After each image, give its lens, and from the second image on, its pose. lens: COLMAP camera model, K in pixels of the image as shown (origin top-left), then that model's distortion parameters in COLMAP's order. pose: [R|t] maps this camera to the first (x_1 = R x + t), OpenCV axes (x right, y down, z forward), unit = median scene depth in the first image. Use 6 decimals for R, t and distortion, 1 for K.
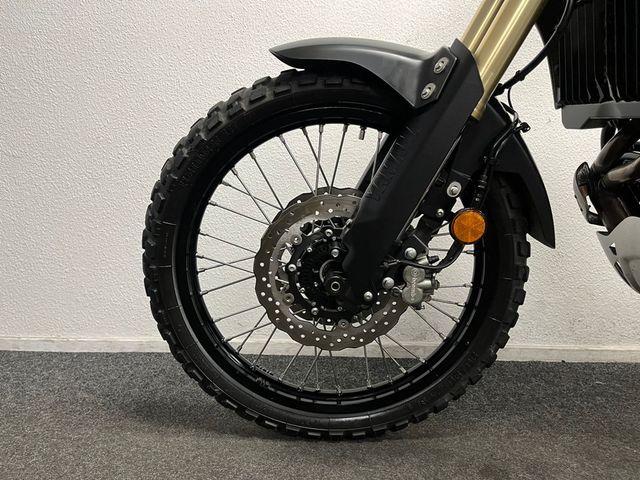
lens RADIAL K [[485.2, 0, 317.1], [0, 485.2, 242.1], [0, 0, 1]] dist [0.055386, -0.049496]
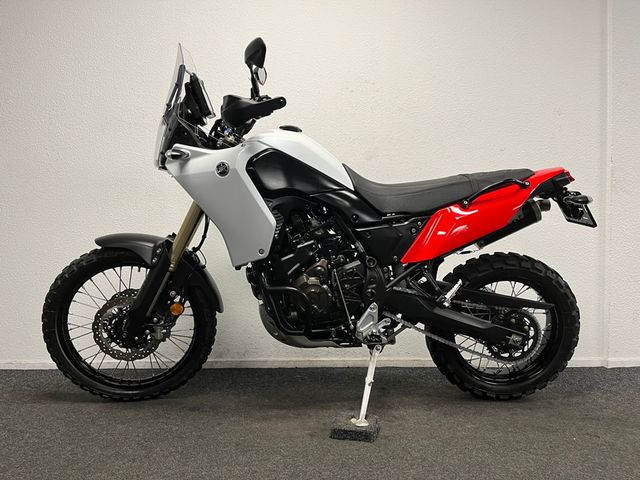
lens RADIAL K [[485.2, 0, 320.1], [0, 485.2, 236.9], [0, 0, 1]] dist [0.055386, -0.049496]
pose [[0.990886, -0.031486, 0.130973, 0.636633], [0.034184, 0.999246, -0.018400, -0.295119], [-0.130295, 0.022710, 0.991215, -1.442169]]
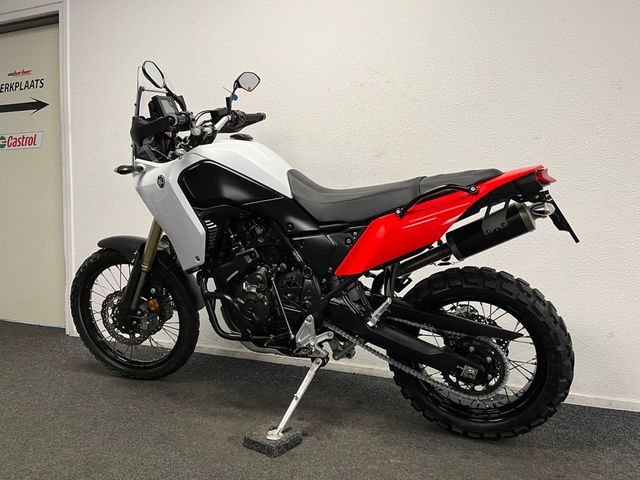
lens RADIAL K [[485.2, 0, 323.9], [0, 485.2, 234.2], [0, 0, 1]] dist [0.055386, -0.049496]
pose [[0.963505, -0.012841, -0.267381, 1.782673], [0.015485, 0.999850, 0.007782, -0.395900], [0.267241, -0.011638, 0.963560, -1.310155]]
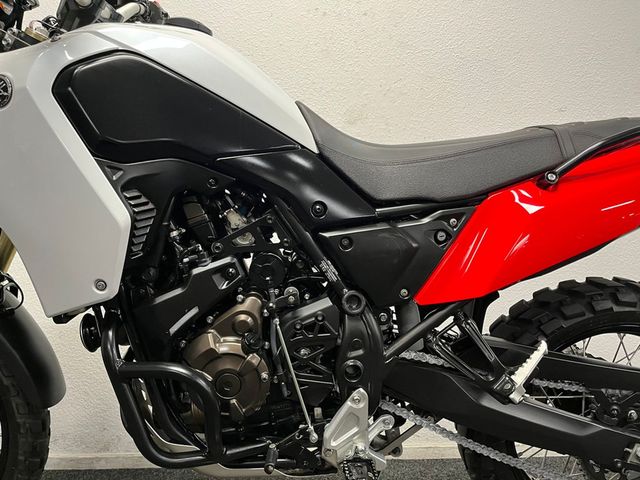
lens RADIAL K [[485.2, 0, 322.5], [0, 485.2, 237.7], [0, 0, 1]] dist [0.055386, -0.049496]
pose [[0.986949, -0.031027, 0.158017, 0.921143], [0.037013, 0.998699, -0.035082, -0.319123], [-0.156723, 0.040473, 0.986813, -0.328969]]
